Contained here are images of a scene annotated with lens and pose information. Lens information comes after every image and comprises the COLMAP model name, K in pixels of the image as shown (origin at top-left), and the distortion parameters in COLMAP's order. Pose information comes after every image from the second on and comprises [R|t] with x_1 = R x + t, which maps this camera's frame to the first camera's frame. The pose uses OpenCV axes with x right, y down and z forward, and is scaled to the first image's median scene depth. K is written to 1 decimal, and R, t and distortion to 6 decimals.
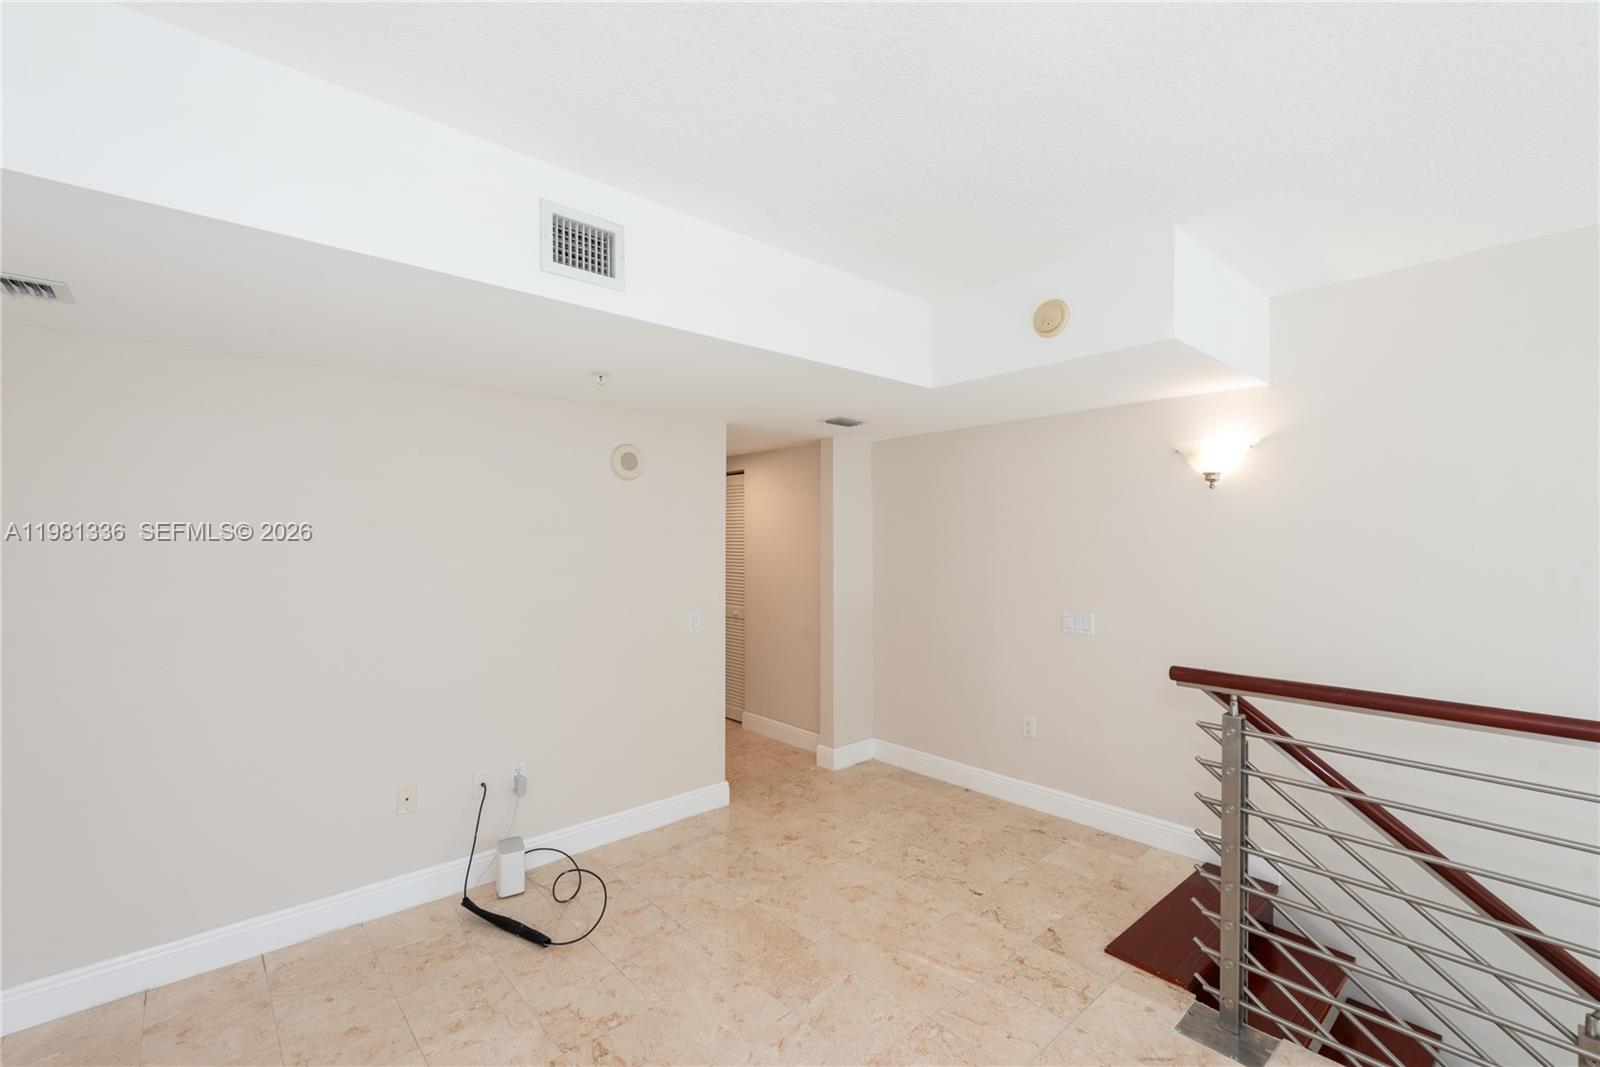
lens RADIAL K [[687.5, 0, 800.0], [0, 687.5, 533.5], [0, 0, 1]] dist [-0.001047, -0.000154]
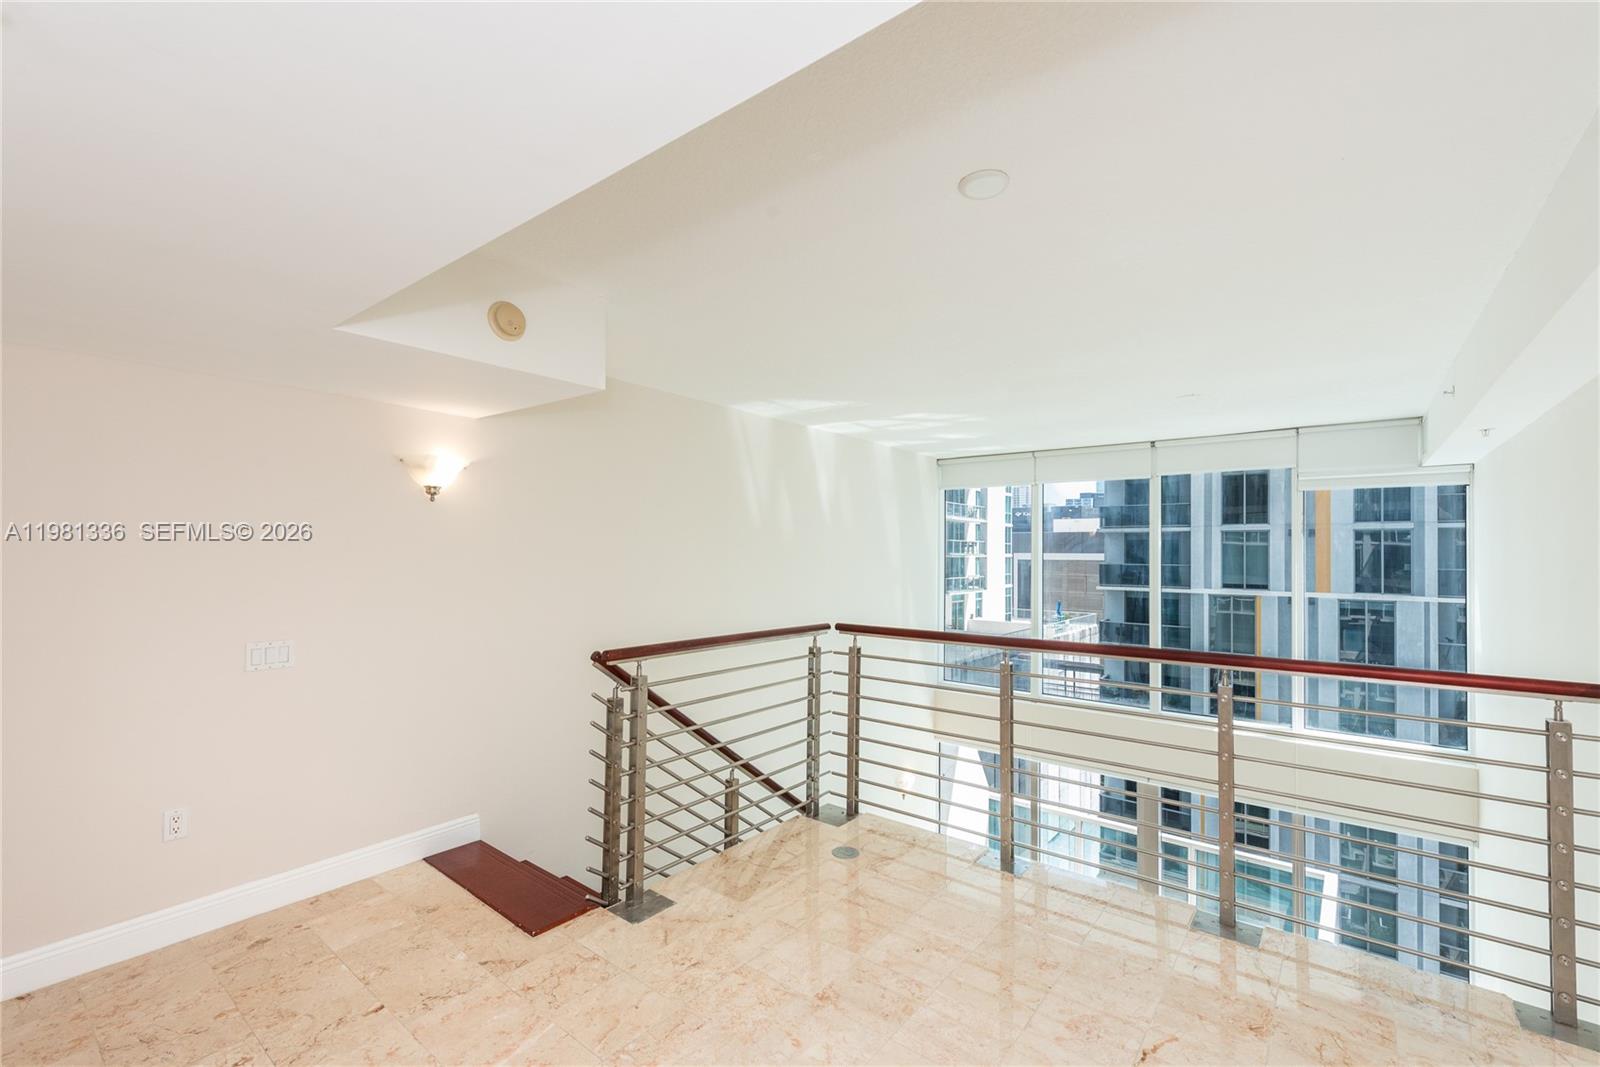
lens RADIAL K [[687.5, 0, 800.0], [0, 687.5, 533.5], [0, 0, 1]] dist [-0.001047, -0.000154]
pose [[-0.174801, 0.029330, 0.984167, -0.561991], [-0.011786, 0.999422, -0.031878, 0.011900], [-0.984533, -0.017171, -0.174354, 0.642662]]
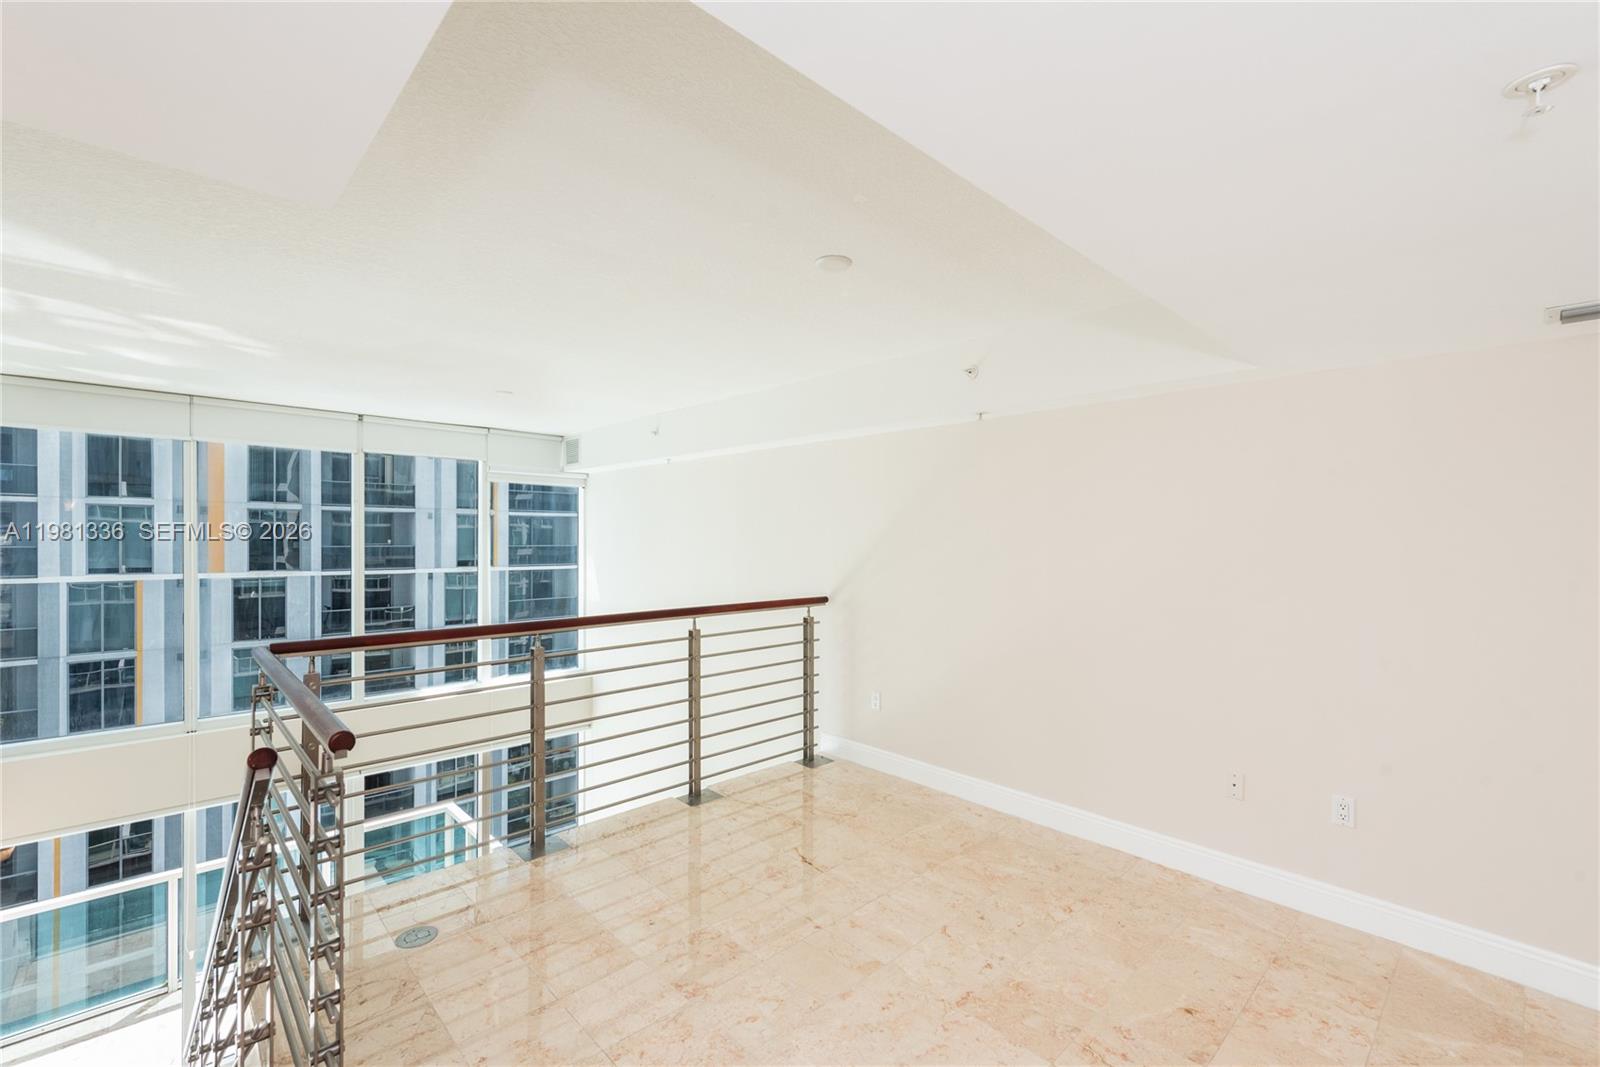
lens RADIAL K [[687.5, 0, 800.0], [0, 687.5, 533.5], [0, 0, 1]] dist [-0.001047, -0.000154]
pose [[-0.999049, -0.002815, -0.043513, 0.101274], [-0.002286, 0.999923, -0.012203, 0.013307], [0.043544, -0.012092, -0.998978, 1.217971]]
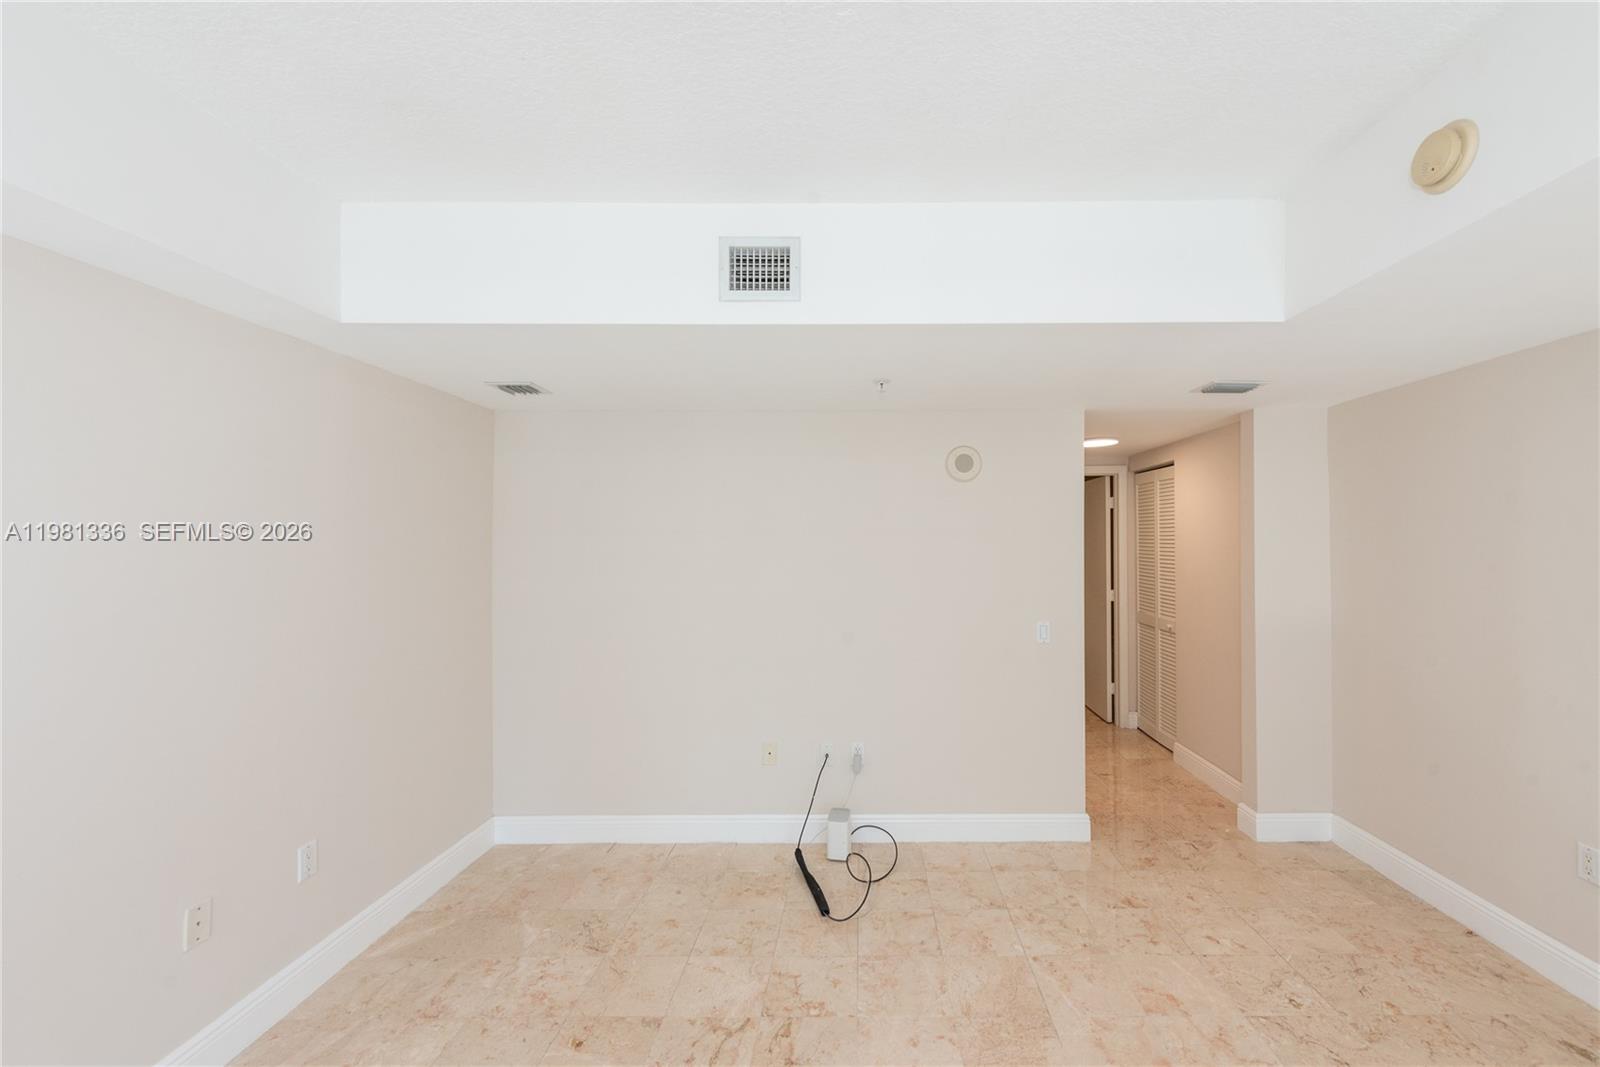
lens RADIAL K [[656.9, 0, 846.0], [0, 656.9, 535.3], [0, 0, 1]] dist [0.014062, -0.006971]
pose [[0.744950, -0.006882, -0.667085, 0.300429], [0.006187, 0.999975, -0.003406, 0.002116], [0.667092, -0.001590, 0.744974, 0.207747]]
